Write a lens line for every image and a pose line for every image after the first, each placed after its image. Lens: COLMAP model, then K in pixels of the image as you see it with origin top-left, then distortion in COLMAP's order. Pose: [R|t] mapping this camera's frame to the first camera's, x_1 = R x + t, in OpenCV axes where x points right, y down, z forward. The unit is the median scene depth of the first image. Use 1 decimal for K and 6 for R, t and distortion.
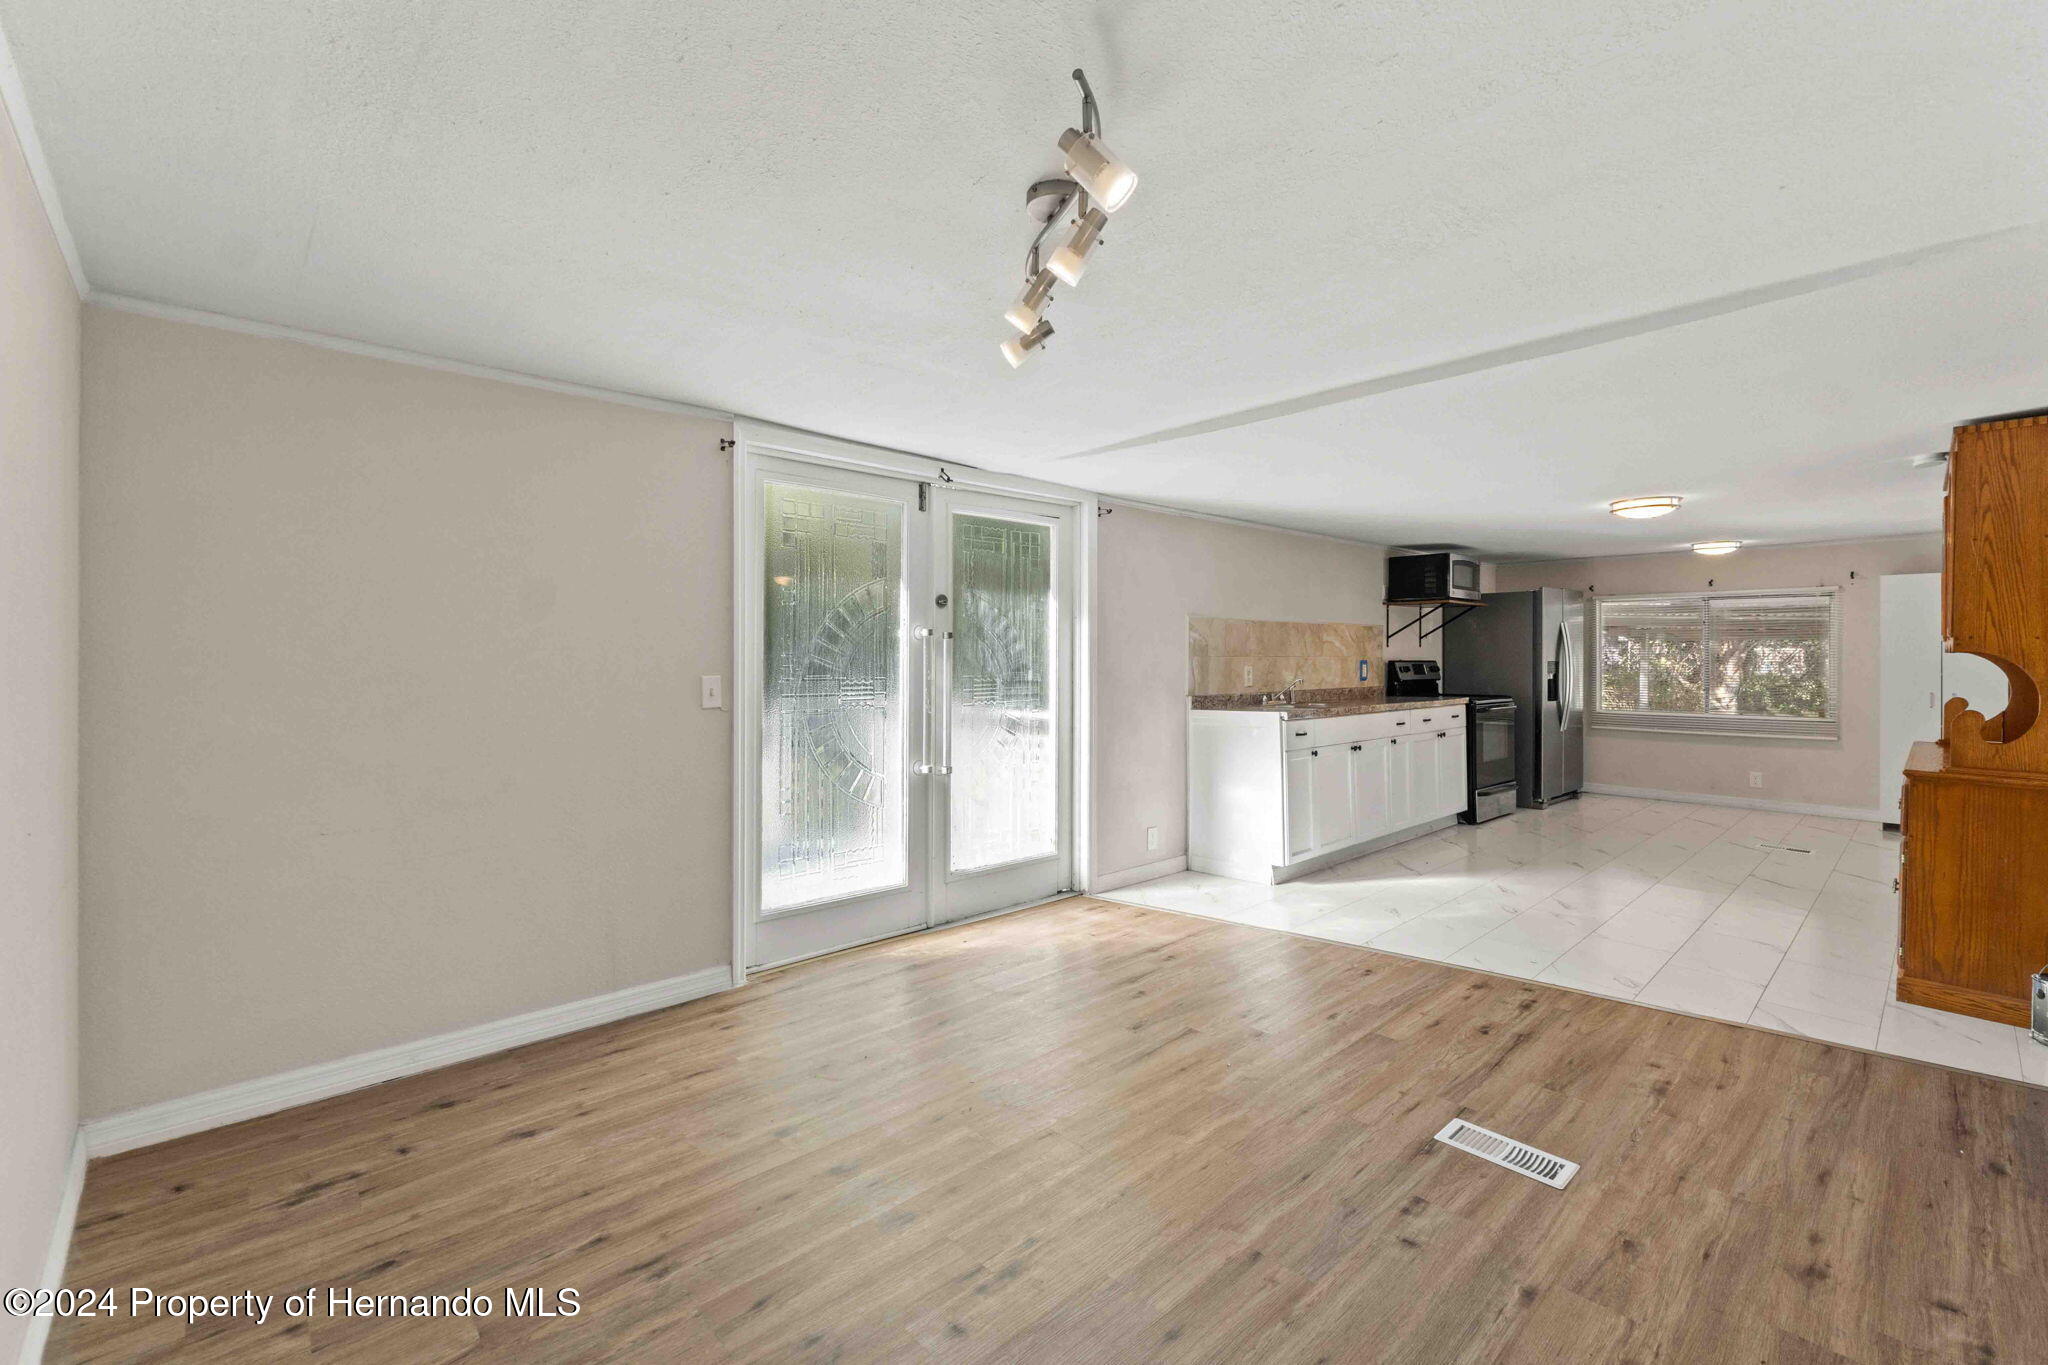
lens RADIAL K [[870.4, 0, 1027.8], [0, 870.4, 666.2], [0, 0, 1]] dist [-0.005976, -0.000100]
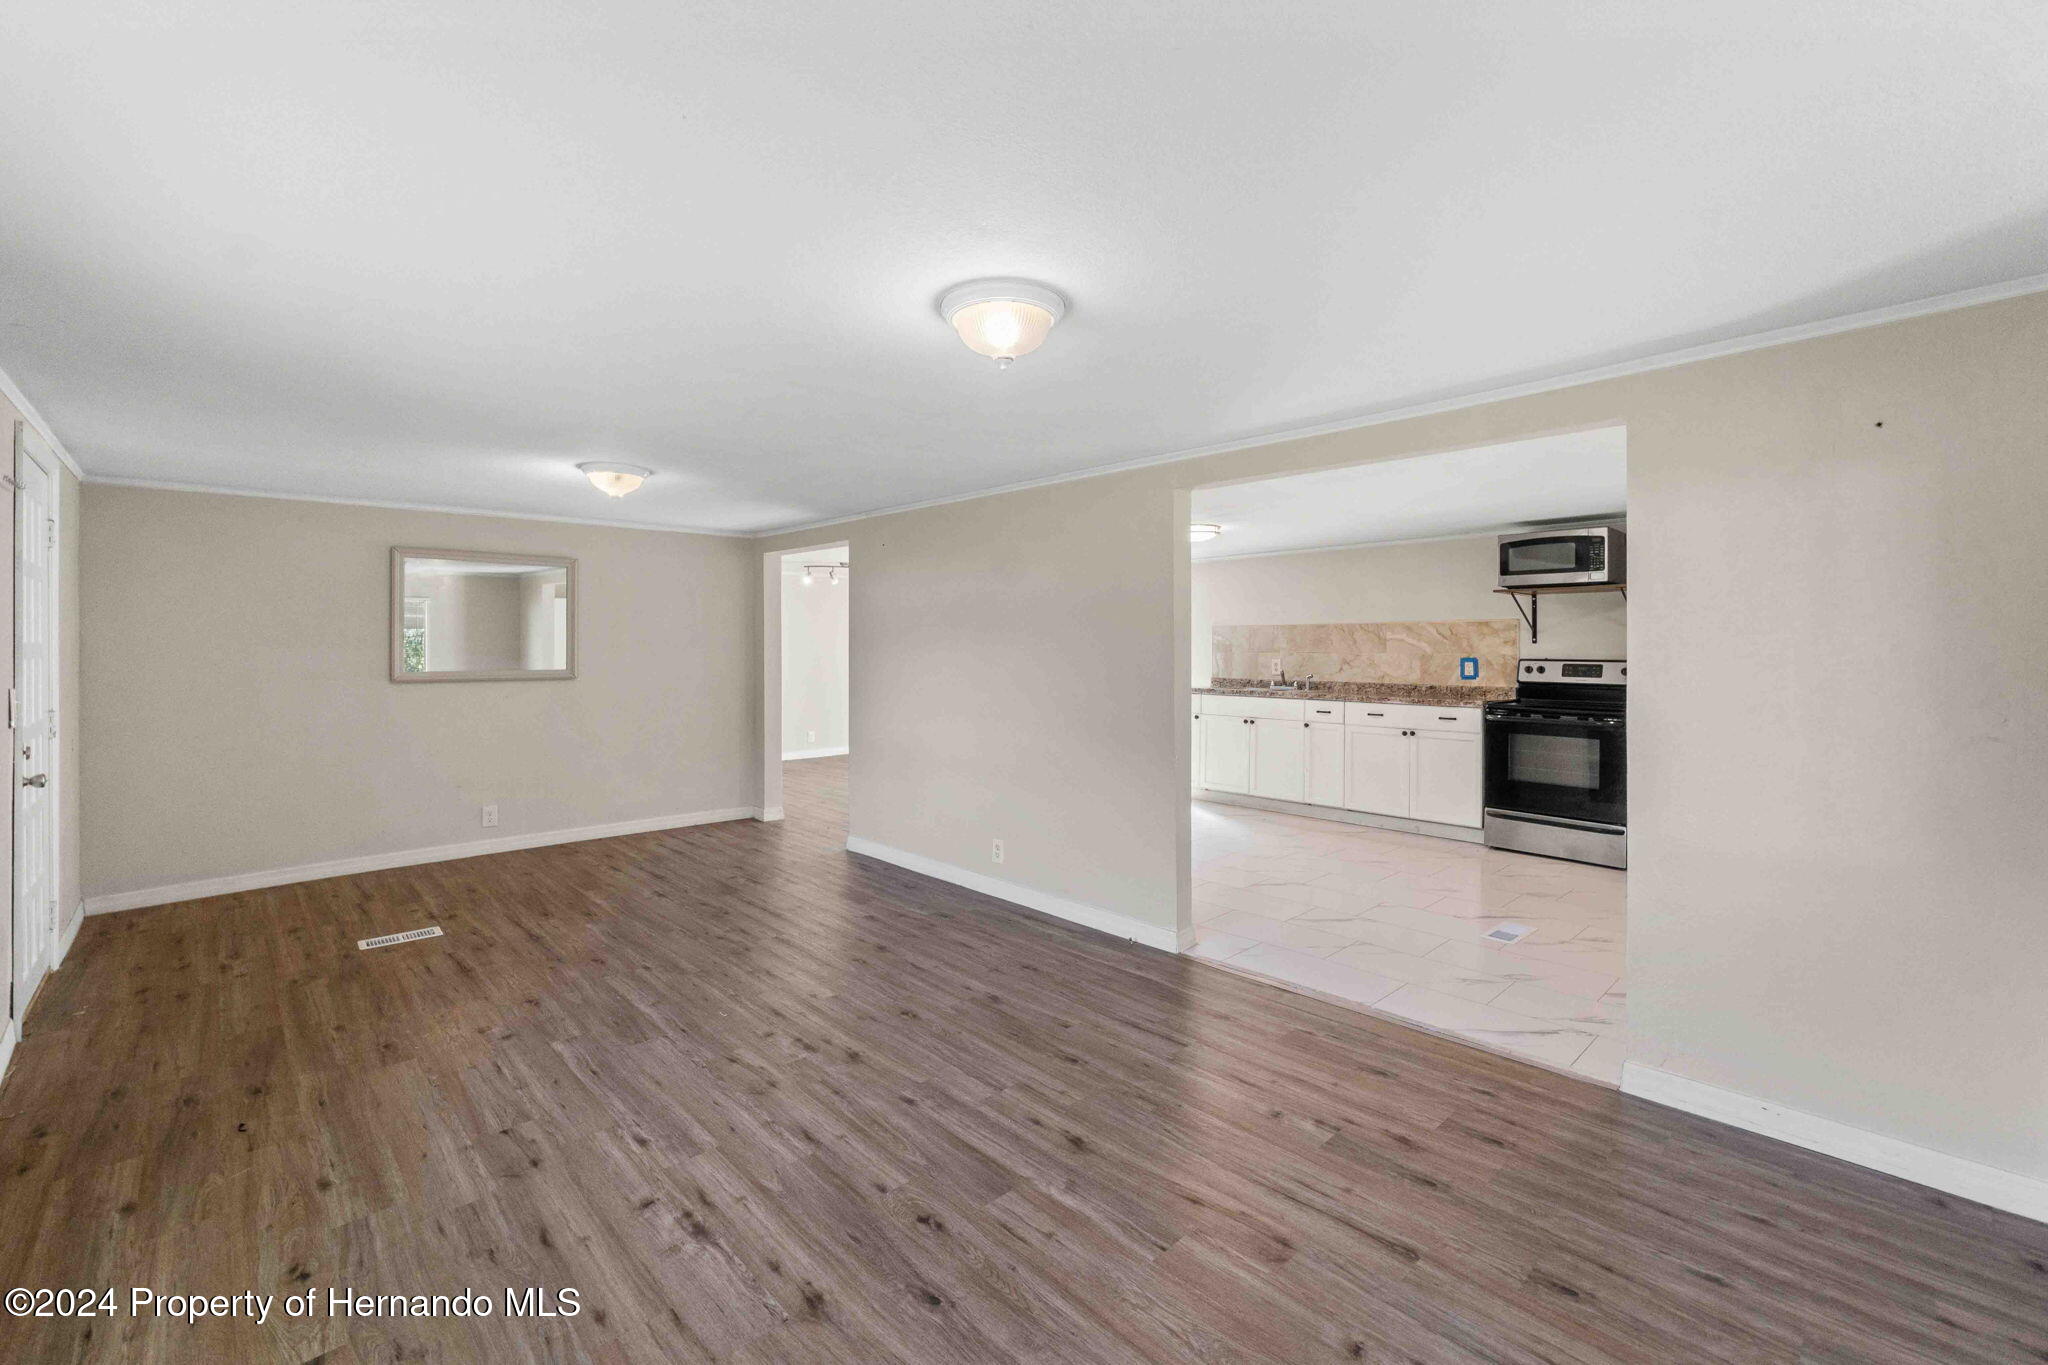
lens RADIAL K [[870.4, 0, 1033.8], [0, 870.4, 654.3], [0, 0, 1]] dist [-0.005976, -0.000100]
pose [[0.008751, 0.007974, -0.999930, 2.740064], [-0.015515, 0.999849, 0.007838, -0.022695], [0.999841, 0.015445, 0.008873, 1.065025]]
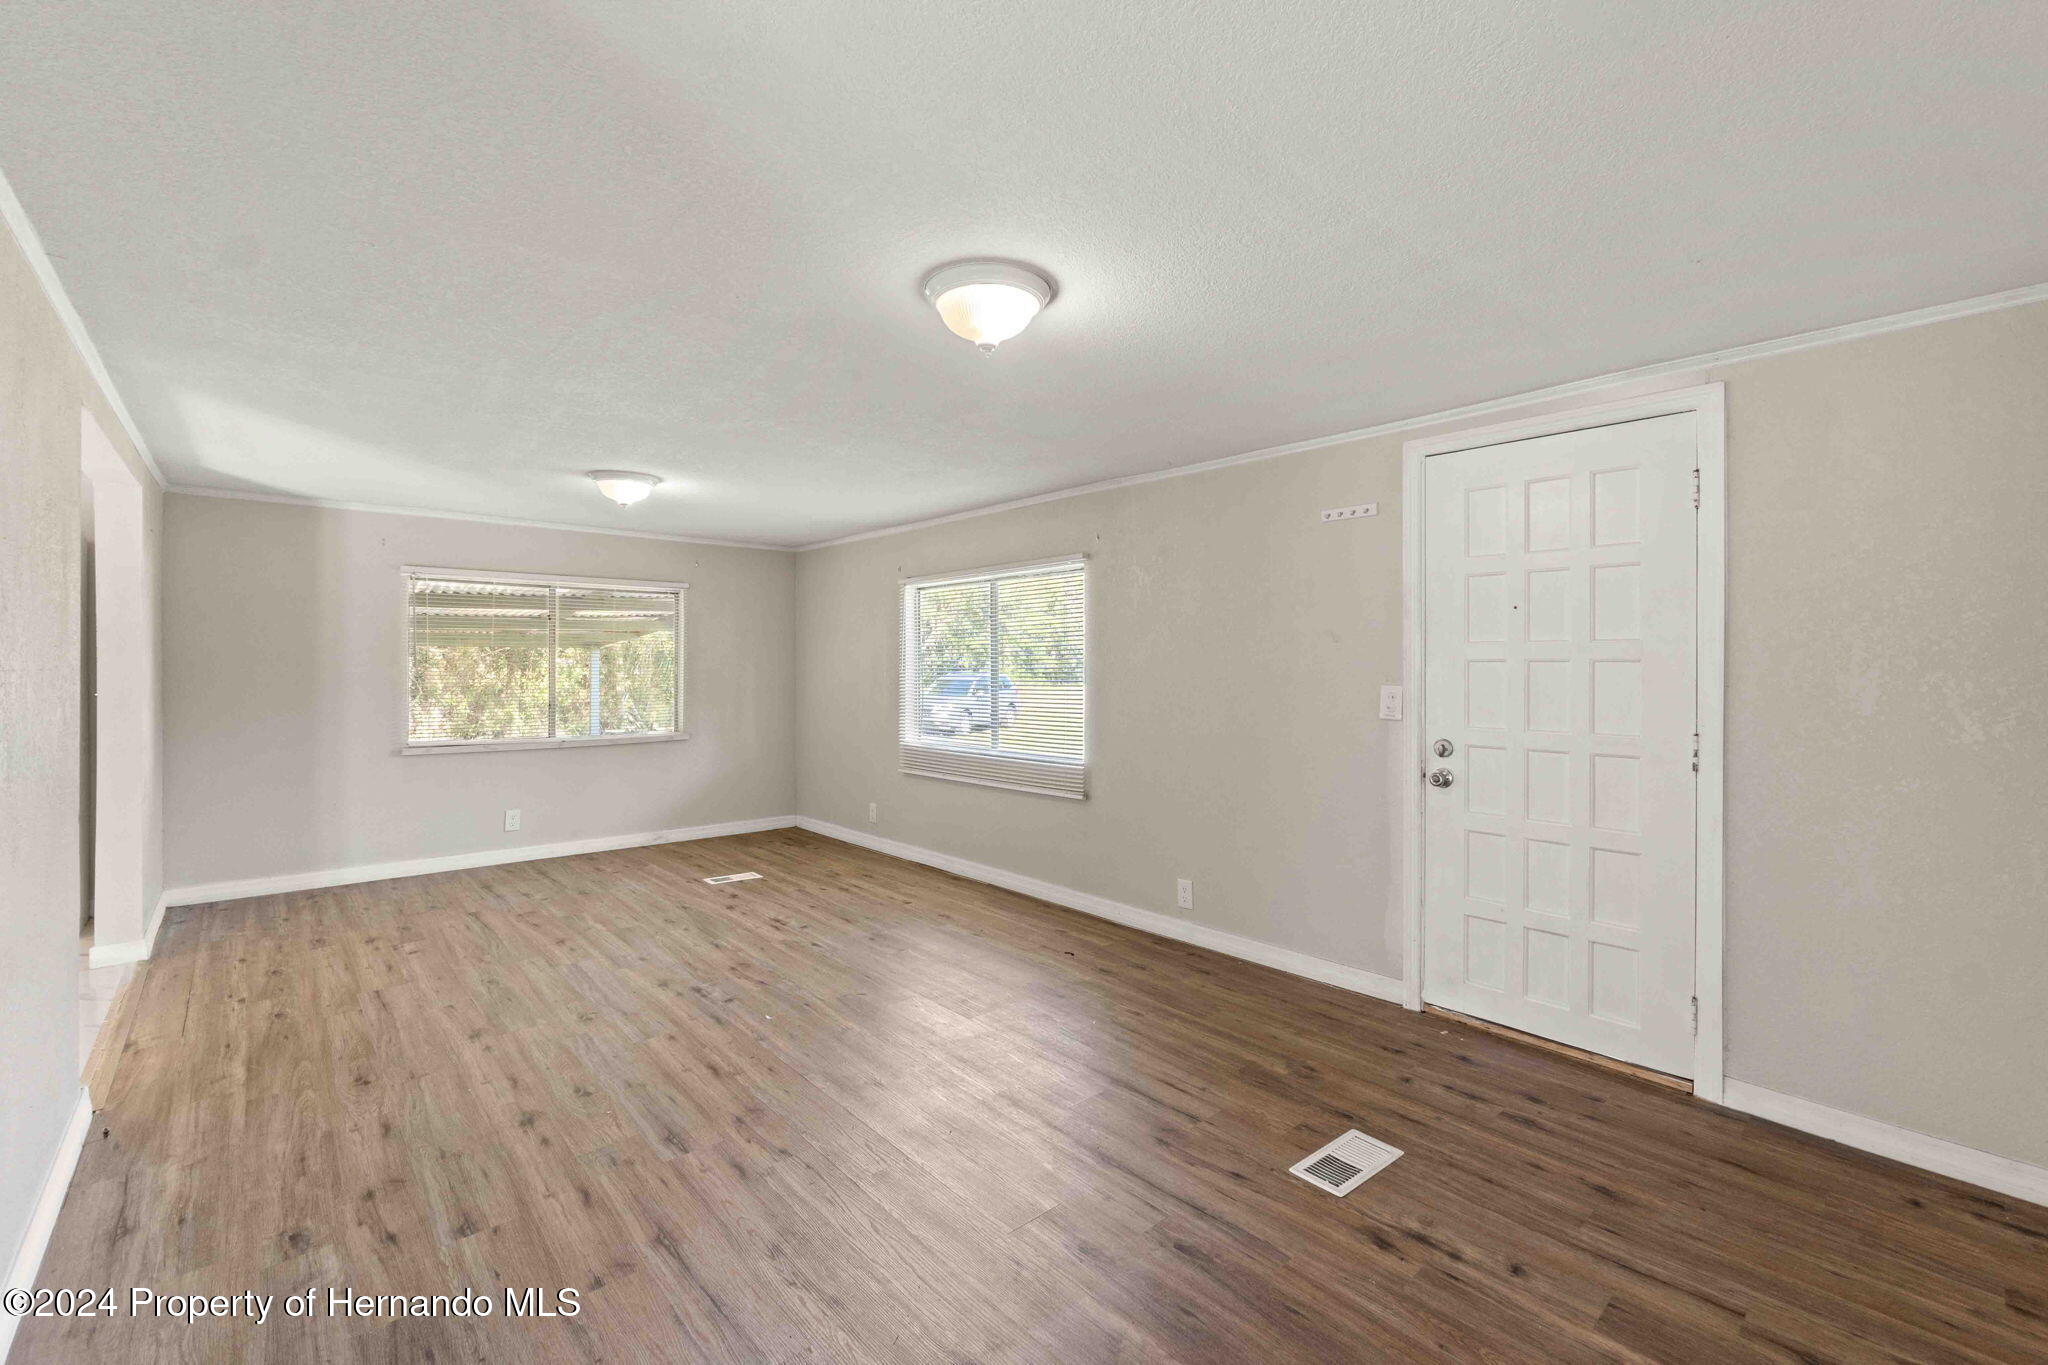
lens RADIAL K [[870.4, 0, 1039.6], [0, 870.4, 674.2], [0, 0, 1]] dist [-0.005976, -0.000100]
pose [[0.015969, -0.017735, 0.999715, 0.868935], [0.015193, 0.999732, 0.017493, -0.001477], [-0.999757, 0.014909, 0.016234, 0.431275]]
